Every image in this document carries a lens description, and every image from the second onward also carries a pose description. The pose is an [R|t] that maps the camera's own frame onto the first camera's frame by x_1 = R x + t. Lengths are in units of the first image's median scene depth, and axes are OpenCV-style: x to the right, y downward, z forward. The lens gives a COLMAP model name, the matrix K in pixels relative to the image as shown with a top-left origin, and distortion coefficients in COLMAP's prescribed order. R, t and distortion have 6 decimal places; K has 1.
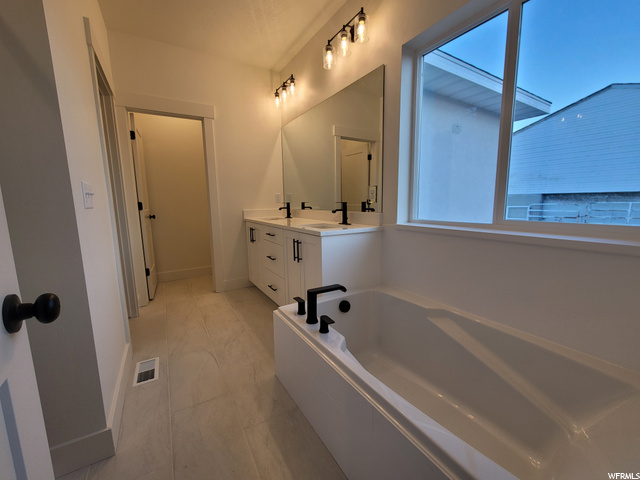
lens RADIAL K [[263.0, 0, 324.1], [0, 263.0, 239.0], [0, 0, 1]] dist [-0.008265, 0.002627]
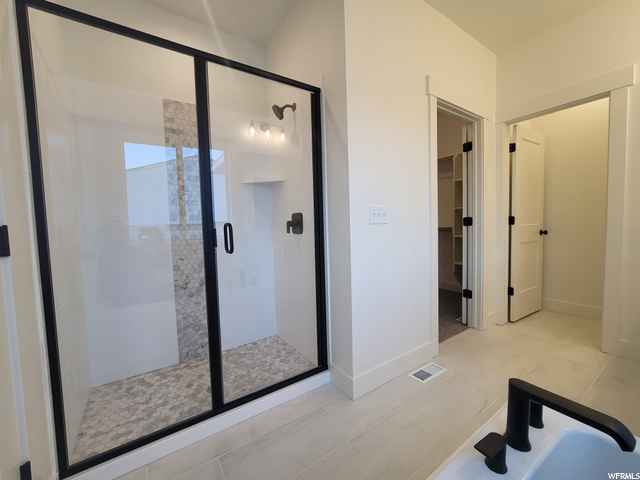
lens RADIAL K [[263.0, 0, 318.7], [0, 263.0, 240.2], [0, 0, 1]] dist [-0.008265, 0.002627]
pose [[0.049645, 0.074363, -0.995995, 0.245612], [-0.112819, 0.991259, 0.068386, -0.047342], [0.992375, 0.108972, 0.057601, 0.298547]]
